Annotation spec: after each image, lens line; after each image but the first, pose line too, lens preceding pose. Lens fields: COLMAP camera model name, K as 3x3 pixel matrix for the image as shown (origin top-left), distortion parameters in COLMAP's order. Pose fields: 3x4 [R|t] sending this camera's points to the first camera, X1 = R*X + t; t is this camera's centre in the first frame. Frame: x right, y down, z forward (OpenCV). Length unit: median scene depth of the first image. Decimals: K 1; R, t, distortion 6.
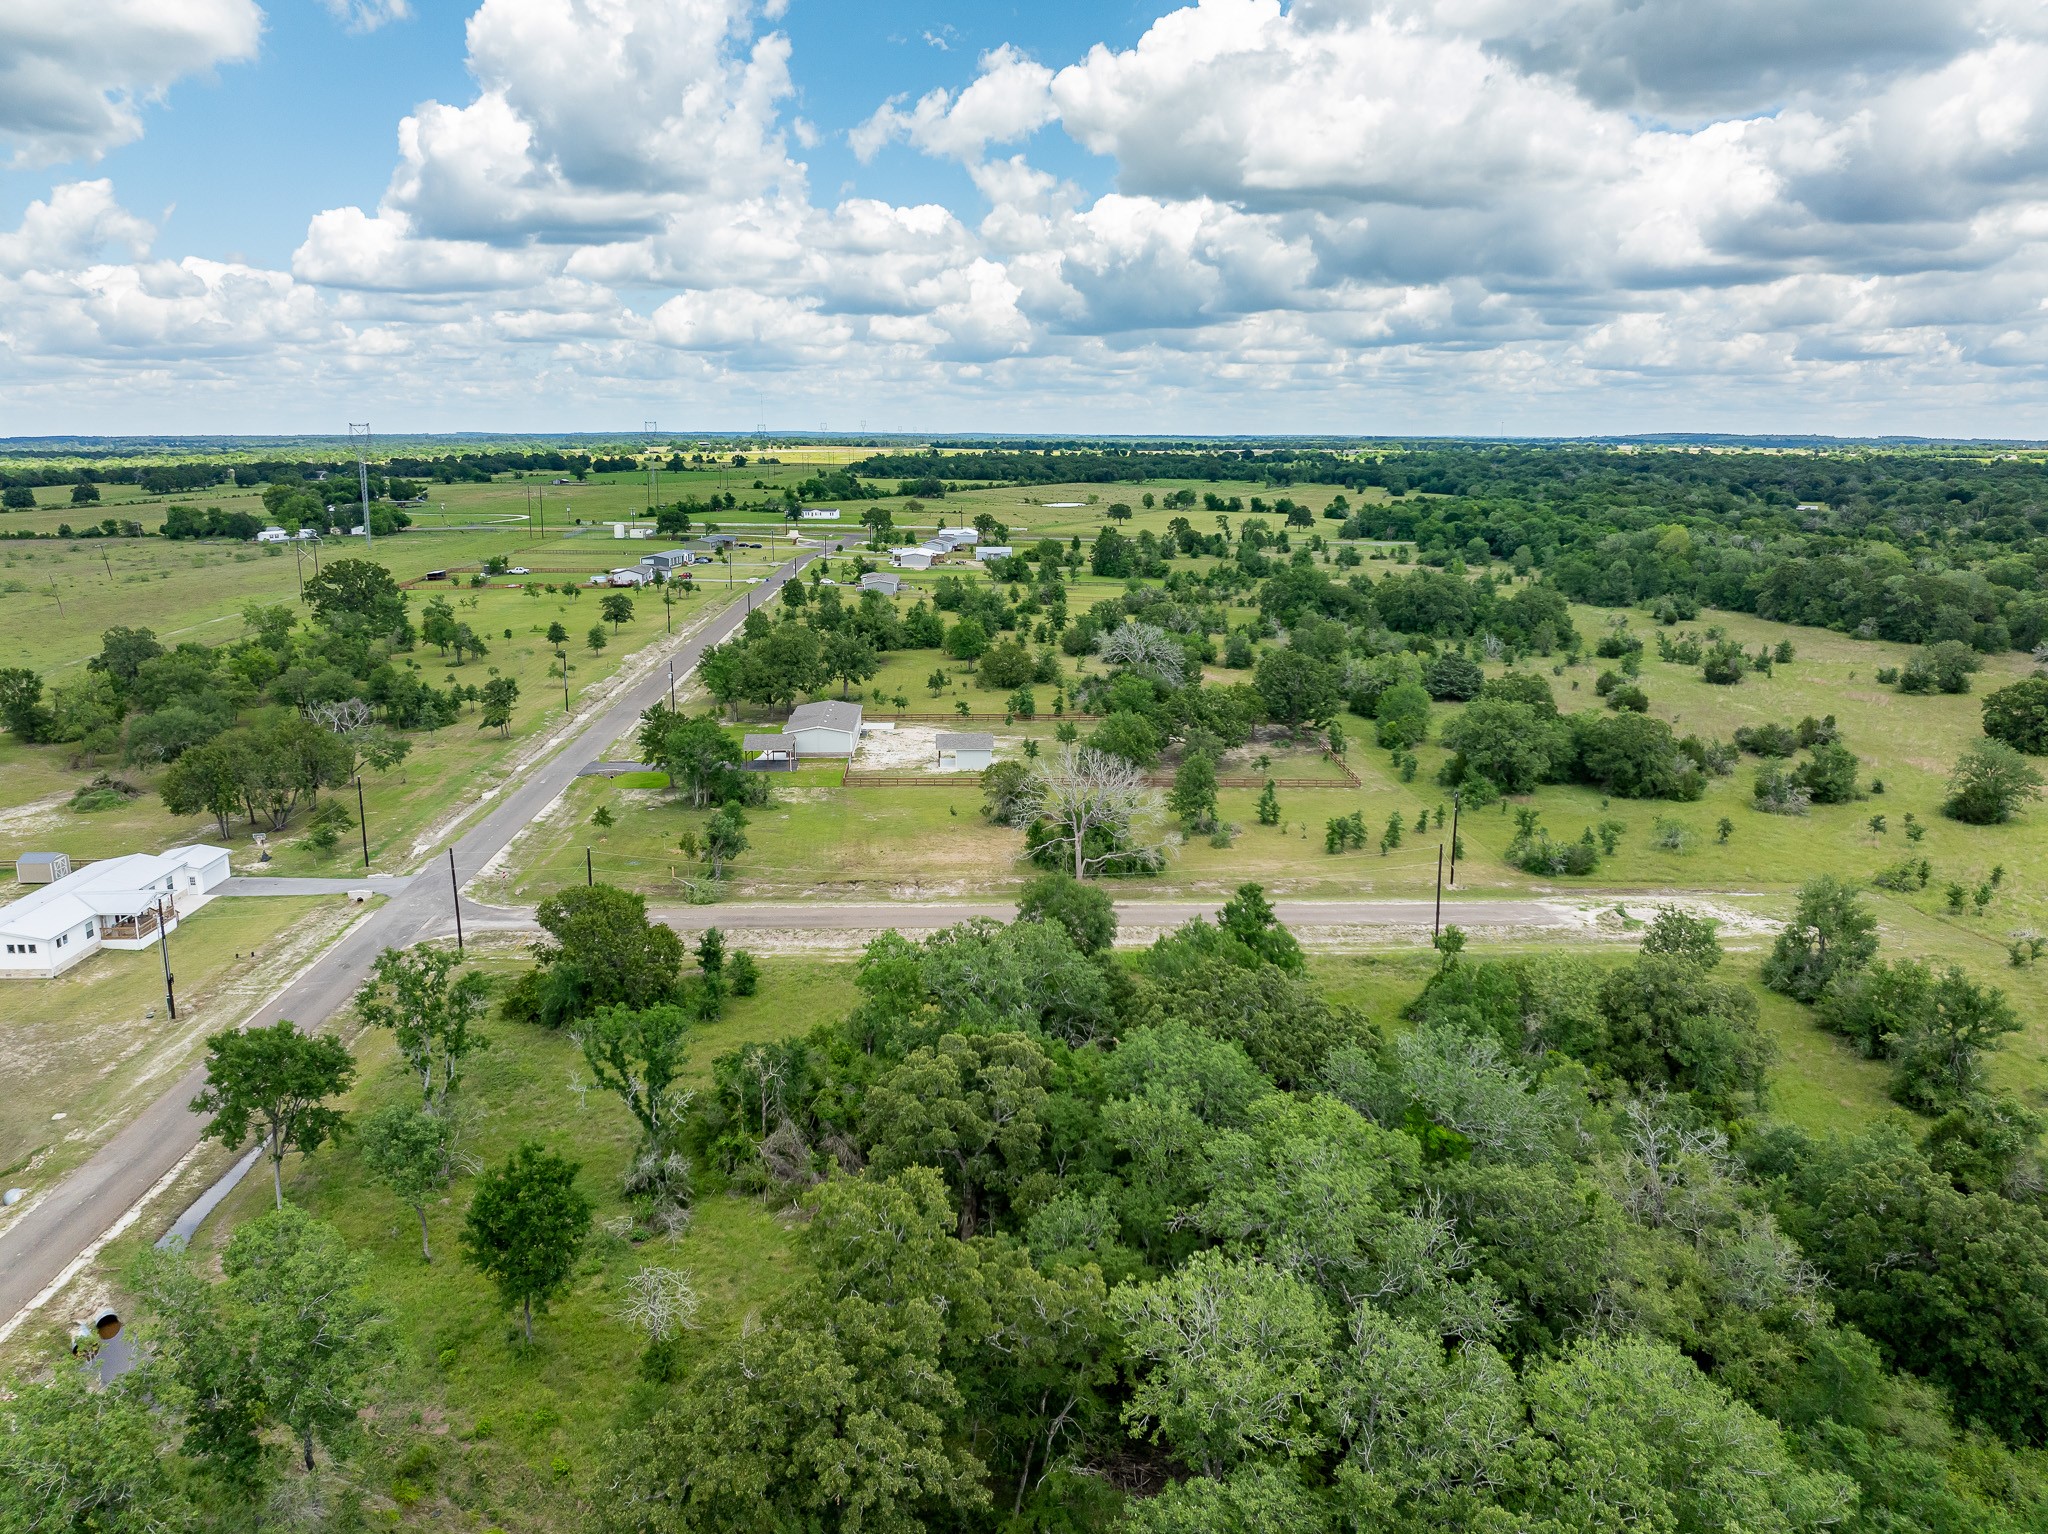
lens RADIAL K [[1431.0, 0, 1020.3], [0, 1431.0, 766.0], [0, 0, 1]] dist [-0.006443, -0.002075]
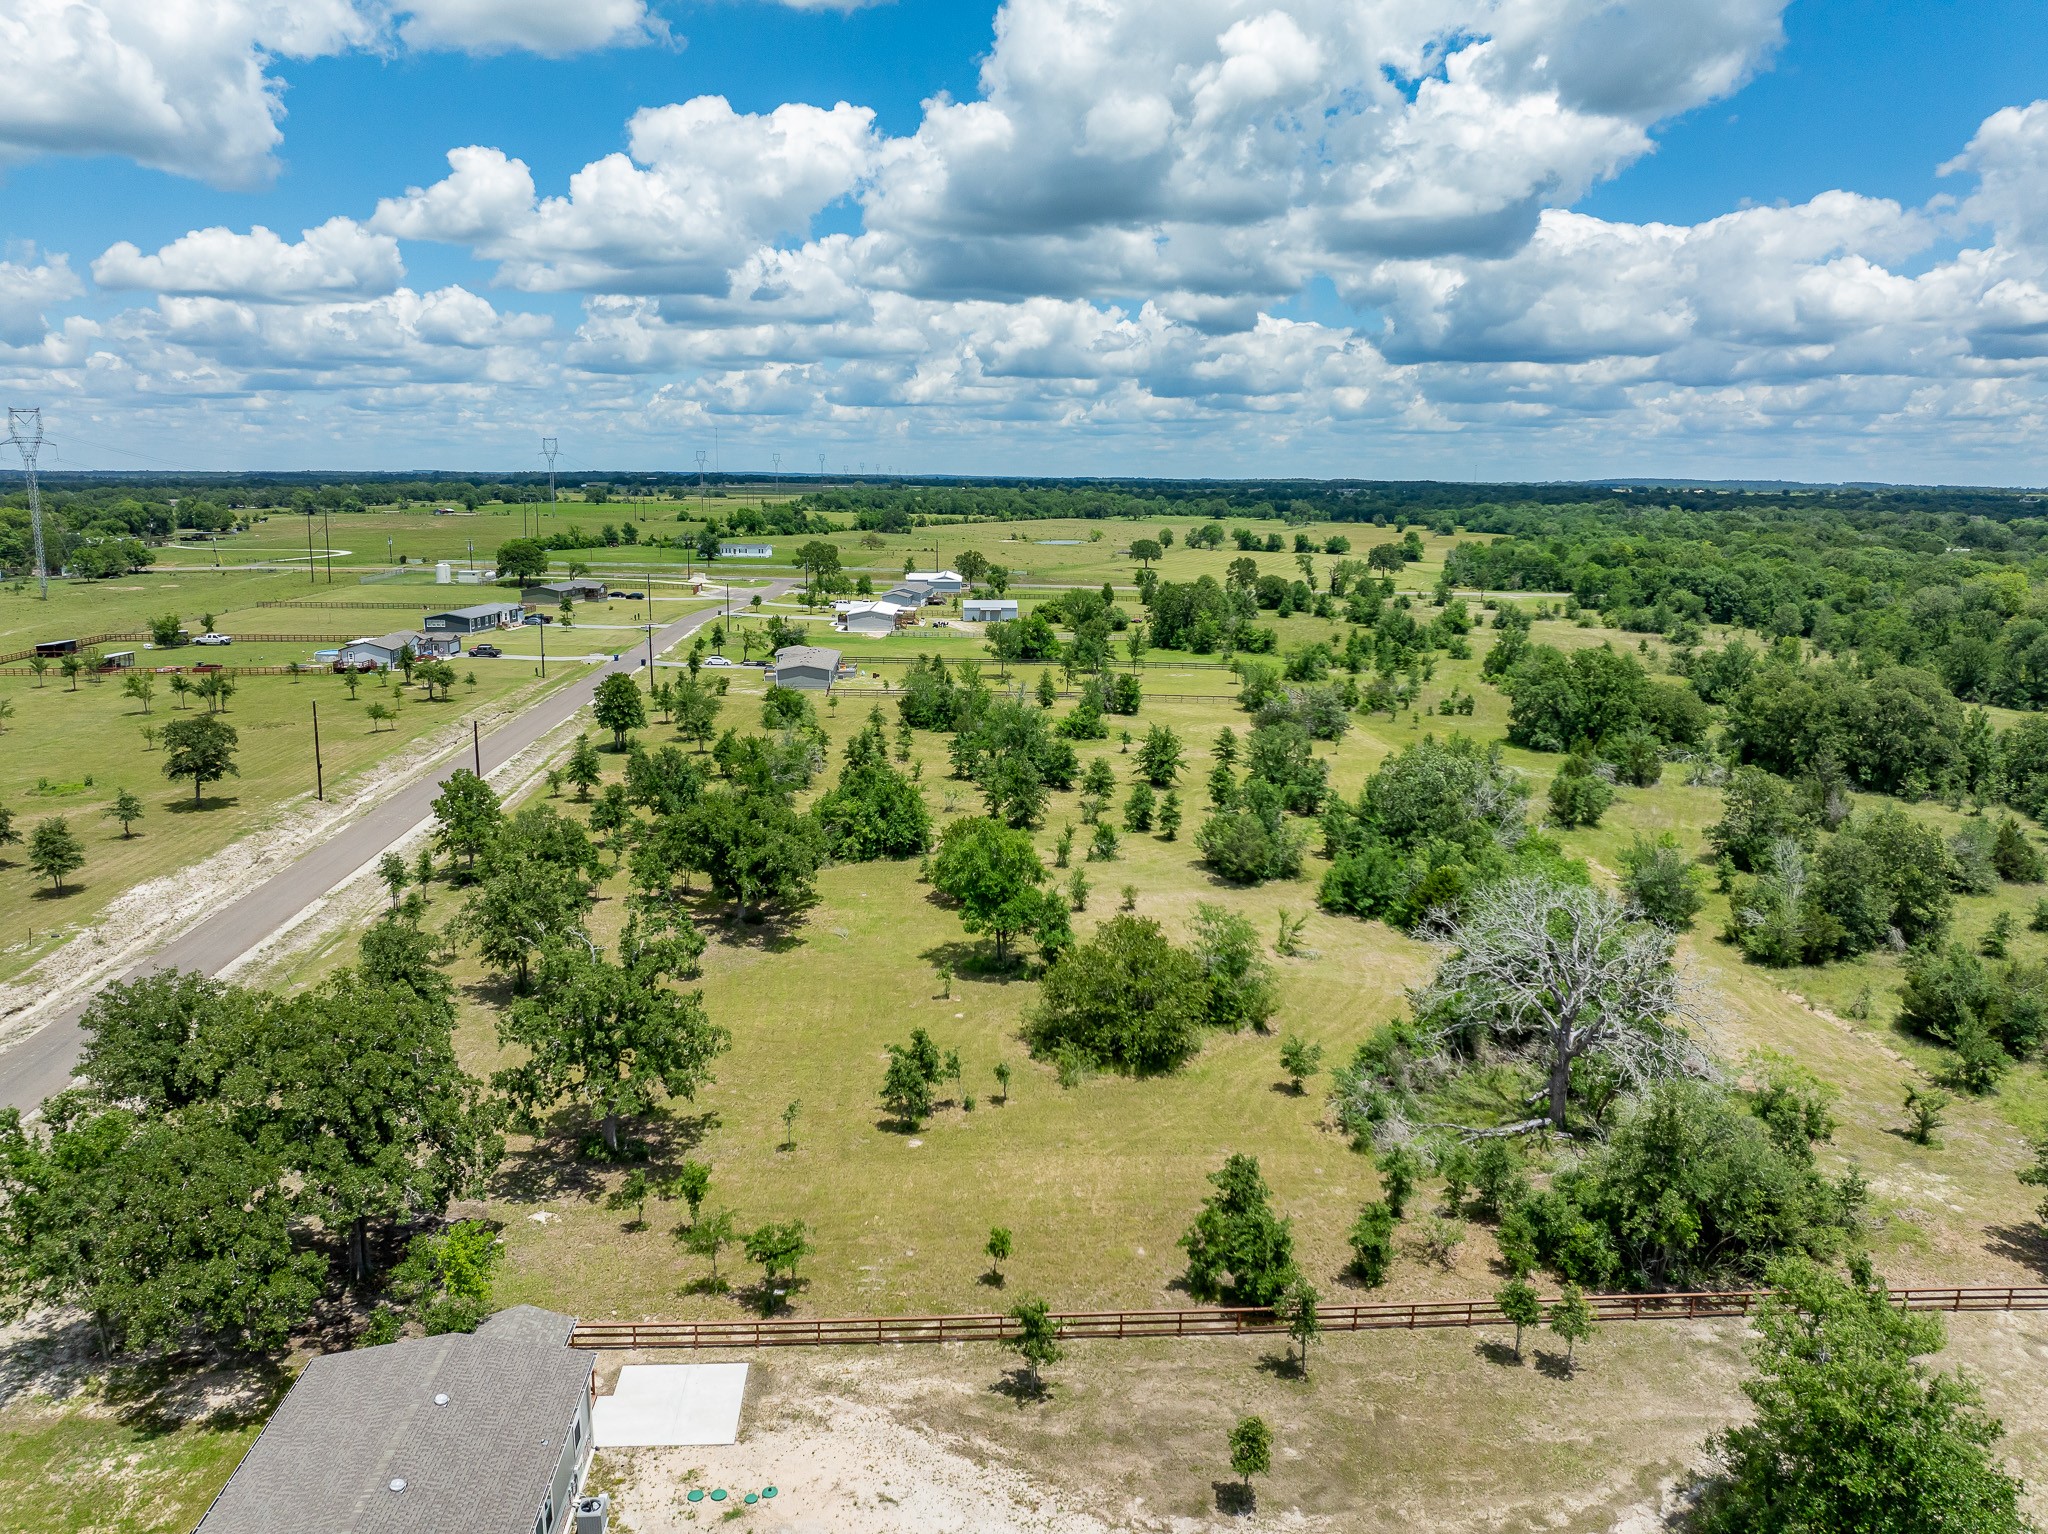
lens RADIAL K [[1431.0, 0, 1028.5], [0, 1431.0, 767.9], [0, 0, 1]] dist [-0.006443, -0.002075]
pose [[0.999496, 0.000398, 0.031742, -0.018927], [0.000478, 0.999620, -0.027571, -0.050275], [-0.031741, 0.027572, 0.999116, 0.298011]]
